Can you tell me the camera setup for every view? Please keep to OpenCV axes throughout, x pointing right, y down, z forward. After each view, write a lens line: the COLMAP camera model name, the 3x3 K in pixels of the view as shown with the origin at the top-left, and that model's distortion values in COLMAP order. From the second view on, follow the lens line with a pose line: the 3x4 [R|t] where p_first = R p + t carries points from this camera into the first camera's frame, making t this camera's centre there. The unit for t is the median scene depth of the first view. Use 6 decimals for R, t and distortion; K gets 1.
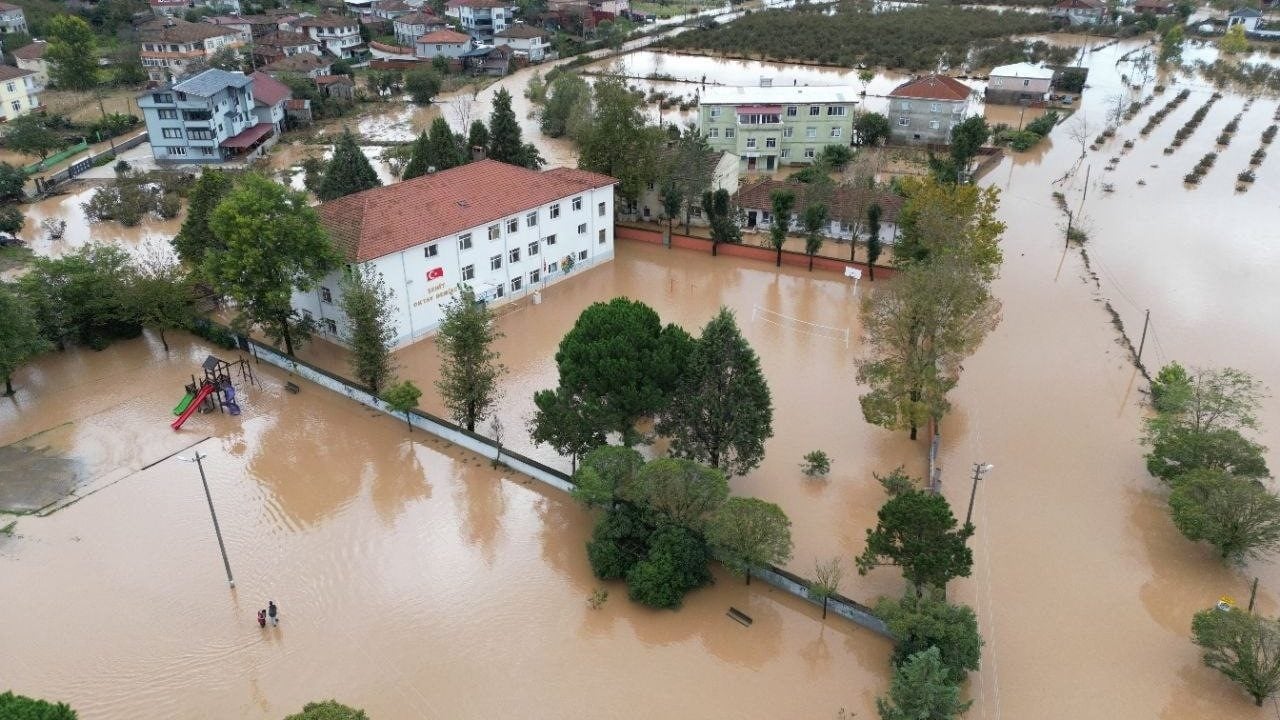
lens RADIAL K [[883.2, 0, 640.0], [0, 883.2, 360.0], [0, 0, 1]] dist [0.094881, -0.091626]
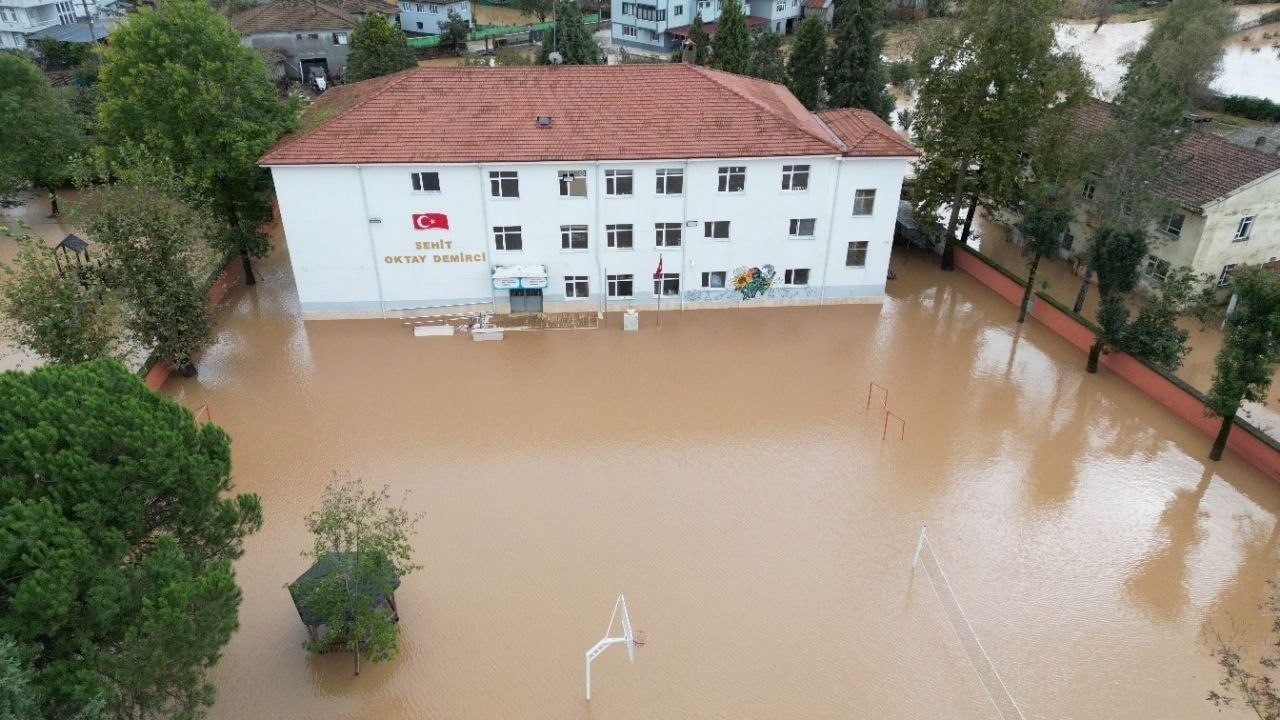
lens RADIAL K [[883.2, 0, 640.0], [0, 883.2, 360.0], [0, 0, 1]] dist [0.094881, -0.091626]
pose [[0.668408, 0.368116, -0.646313, 0.248400], [-0.331166, 0.925347, 0.184556, -0.147626], [0.666002, 0.090678, 0.740418, 0.583308]]
